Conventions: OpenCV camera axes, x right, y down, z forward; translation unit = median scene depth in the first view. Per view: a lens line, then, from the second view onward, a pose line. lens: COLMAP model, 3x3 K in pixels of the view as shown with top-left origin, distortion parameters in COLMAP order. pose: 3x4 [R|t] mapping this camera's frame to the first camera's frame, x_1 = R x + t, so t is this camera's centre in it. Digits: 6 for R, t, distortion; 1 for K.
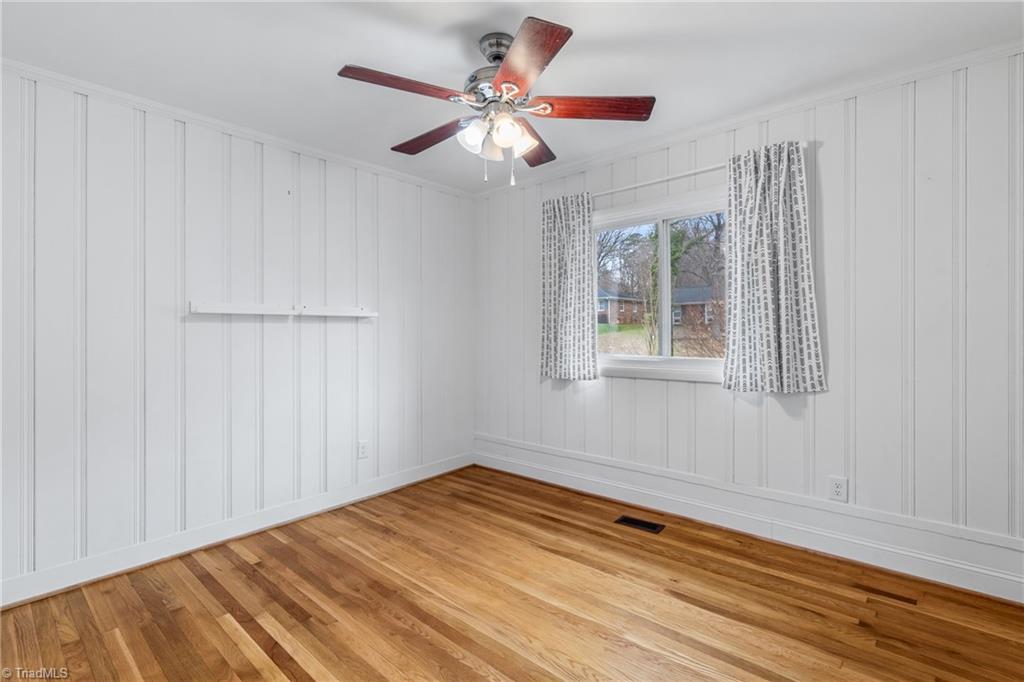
lens RADIAL K [[461.1, 0, 511.6], [0, 461.1, 340.3], [0, 0, 1]] dist [0.000835, 0.000227]
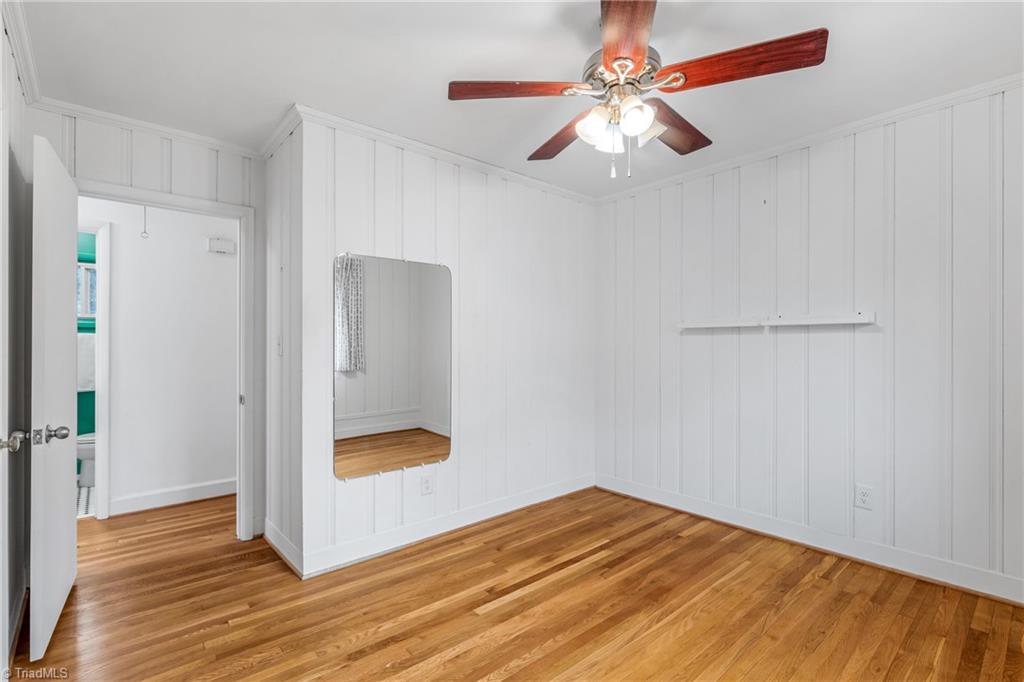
lens RADIAL K [[468.3, 0, 515.4], [0, 468.3, 352.9], [0, 0, 1]] dist [0.000012, 0.000022]
pose [[-0.111491, 0.025678, -0.993434, 0.719728], [-0.009342, 0.999595, 0.026886, -0.023722], [0.993722, 0.012279, -0.111206, 0.728966]]
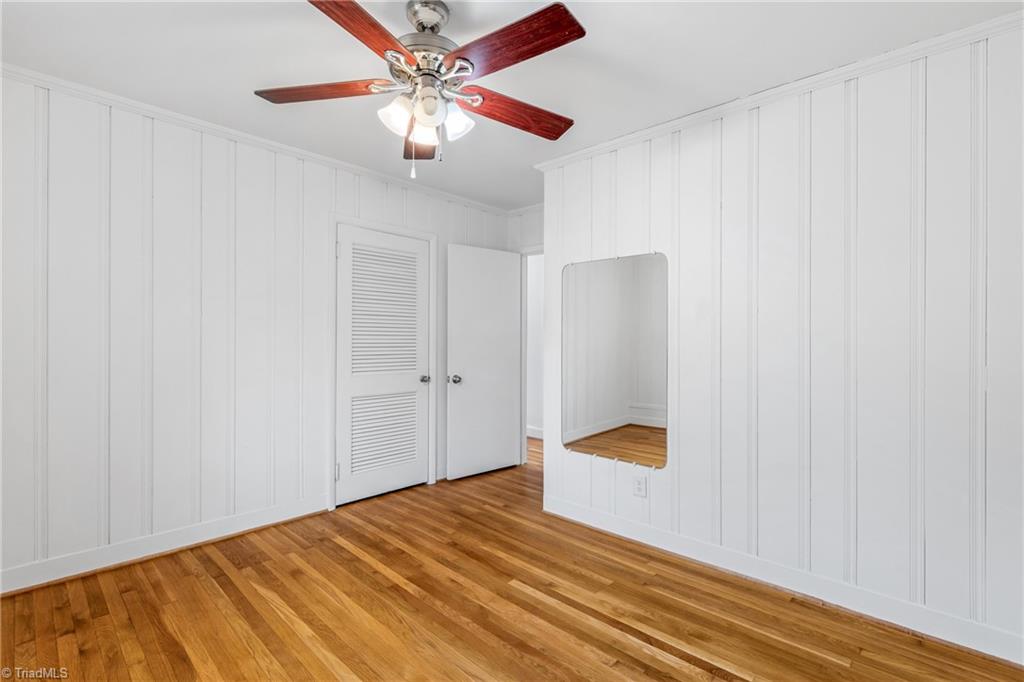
lens RADIAL K [[461.1, 0, 511.6], [0, 461.1, 340.3], [0, 0, 1]] dist [0.000835, 0.000227]
pose [[-0.999976, 0.001576, 0.006729, -0.159944], [0.001632, 0.999963, 0.008445, -0.019282], [-0.006715, 0.008456, -0.999942, 1.532999]]
